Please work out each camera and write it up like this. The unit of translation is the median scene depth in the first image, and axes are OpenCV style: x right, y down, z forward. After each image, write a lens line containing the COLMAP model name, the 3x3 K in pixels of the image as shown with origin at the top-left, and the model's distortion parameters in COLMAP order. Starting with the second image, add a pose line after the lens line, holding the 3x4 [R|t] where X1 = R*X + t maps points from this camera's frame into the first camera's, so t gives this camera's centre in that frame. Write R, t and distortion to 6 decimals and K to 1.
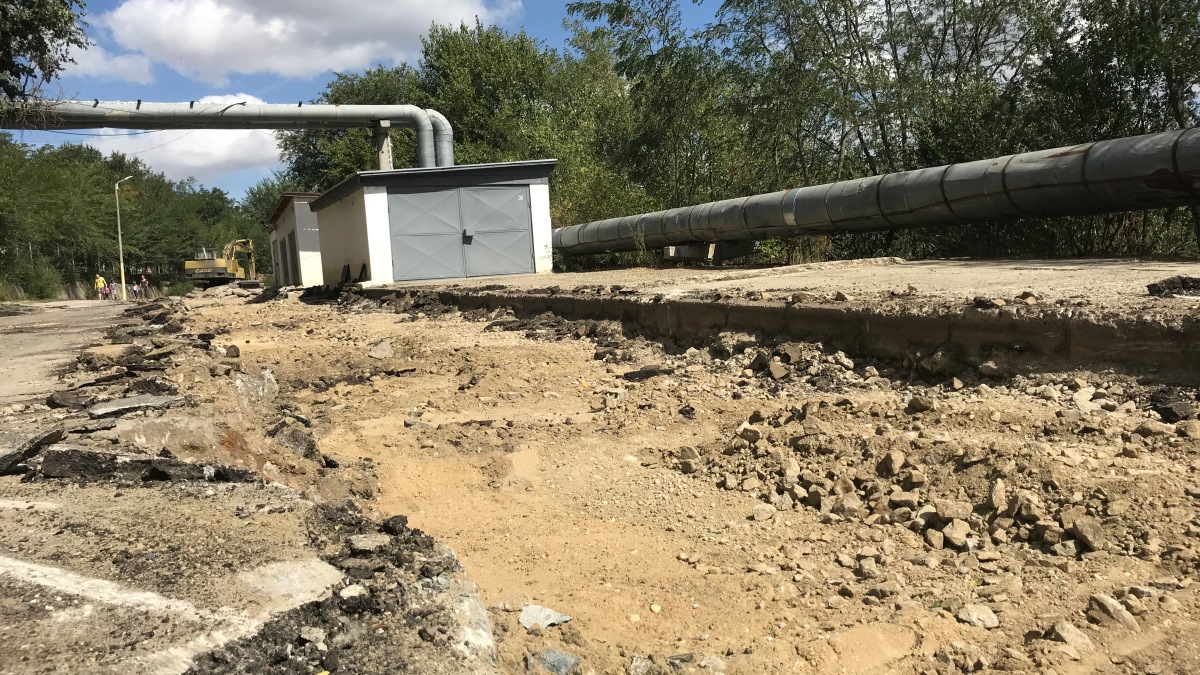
lens RADIAL K [[979.3, 0, 602.3], [0, 979.3, 300.2], [0, 0, 1]] dist [0.067481, -0.002663]
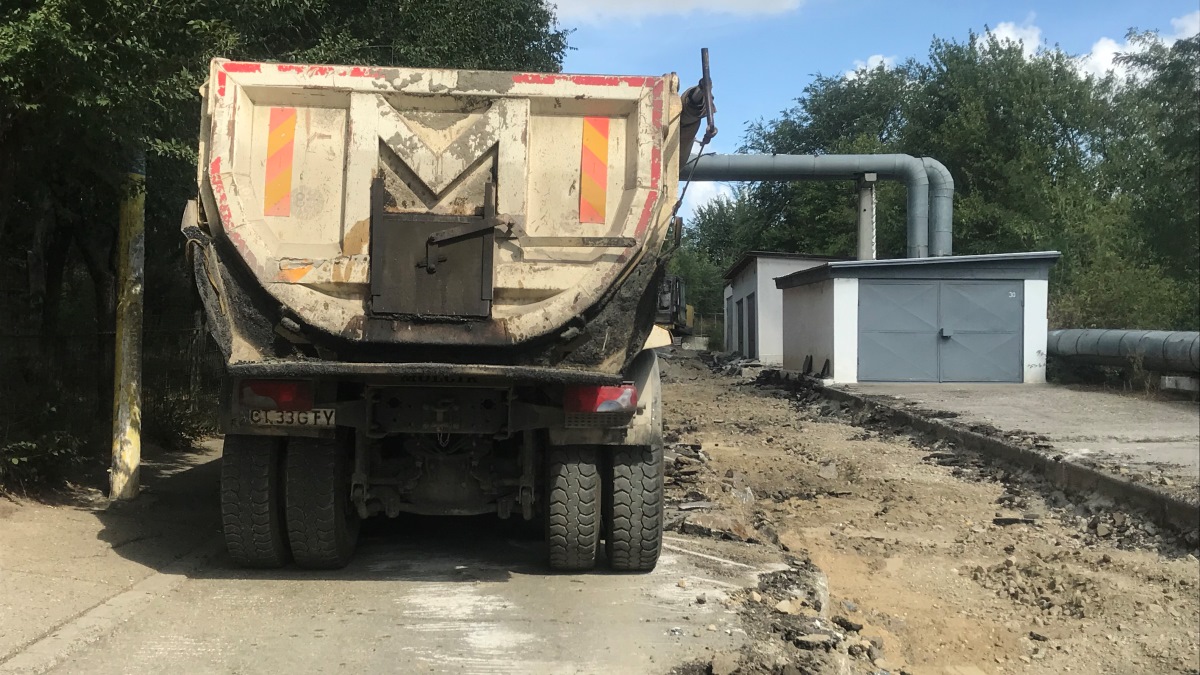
lens RADIAL K [[1480.8, 0, 600.0], [0, 1480.8, 337.5], [0, 0, 1]] dist [0.122808, -0.008176]
pose [[0.919862, 0.073747, -0.385247, 0.228928], [-0.078254, 0.996925, 0.003991, -0.108408], [0.384357, 0.026477, 0.922805, -0.873775]]
